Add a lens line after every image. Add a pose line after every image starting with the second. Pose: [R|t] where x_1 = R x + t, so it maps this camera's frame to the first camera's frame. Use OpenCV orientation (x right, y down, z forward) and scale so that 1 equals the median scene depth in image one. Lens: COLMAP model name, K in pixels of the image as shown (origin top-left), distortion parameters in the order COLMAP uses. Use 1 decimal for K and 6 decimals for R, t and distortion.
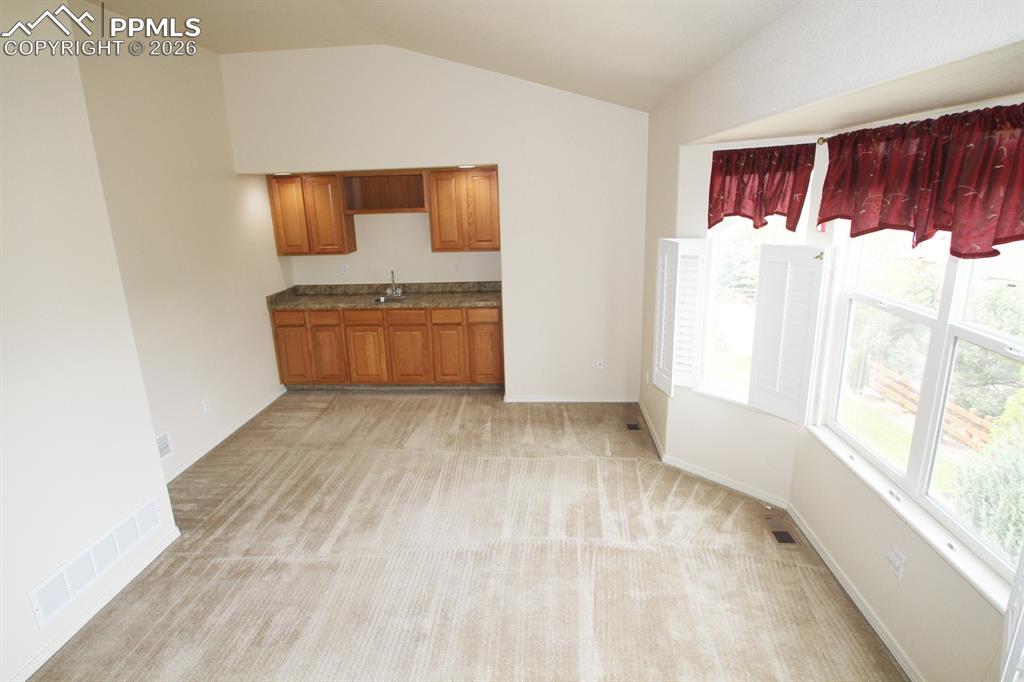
lens RADIAL K [[561.9, 0, 505.1], [0, 561.9, 343.7], [0, 0, 1]] dist [-0.001710, -0.010089]
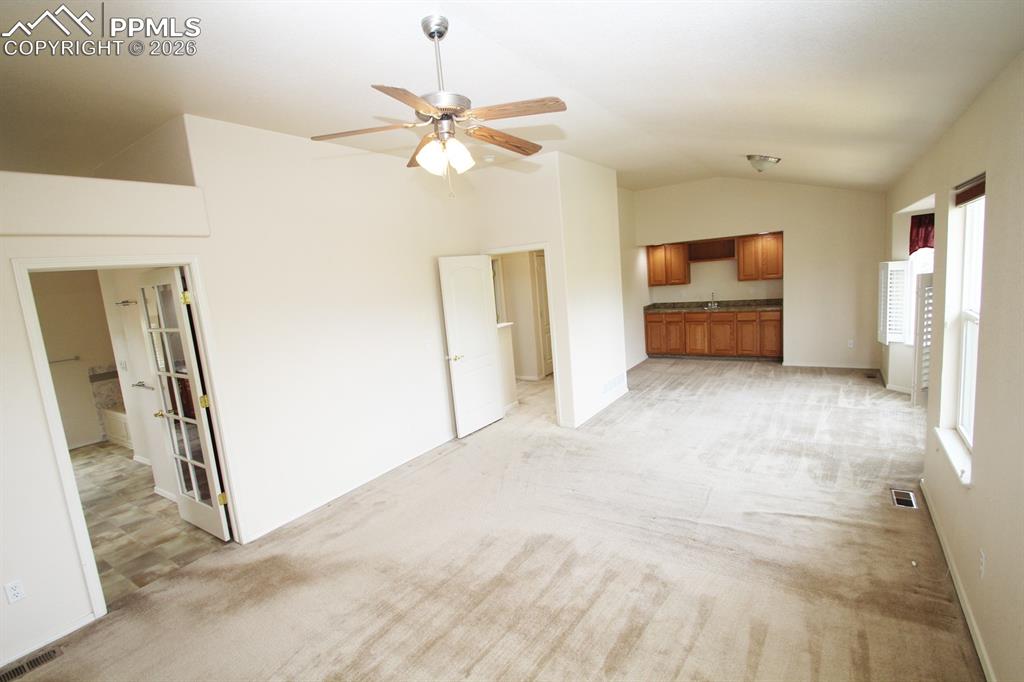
lens RADIAL K [[493.8, 0, 492.2], [0, 493.8, 343.2], [0, 0, 1]] dist [-0.003557, -0.001436]
pose [[0.863045, 0.028929, -0.504297, -0.011831], [-0.077504, 0.994121, -0.075610, 0.277266], [0.499145, 0.104340, 0.860213, -0.945050]]
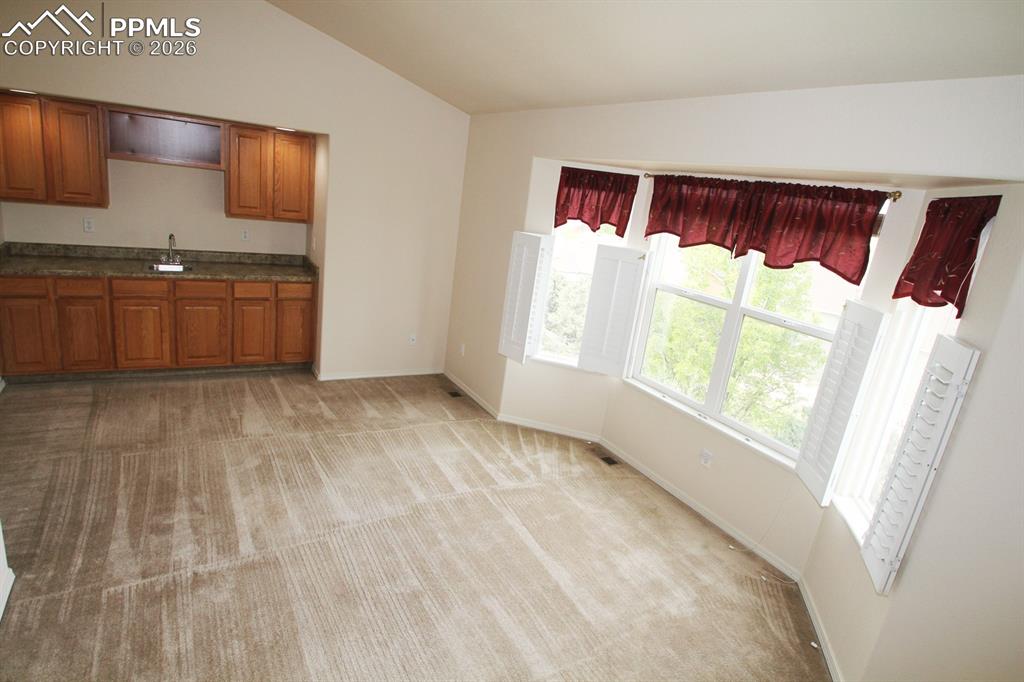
lens RADIAL K [[561.9, 0, 507.5], [0, 561.9, 342.0], [0, 0, 1]] dist [-0.001710, -0.010089]
pose [[0.814066, -0.021661, 0.580368, -0.380457], [0.002008, 0.999403, 0.034484, 0.005250], [-0.580769, -0.026907, 0.813624, 0.028991]]
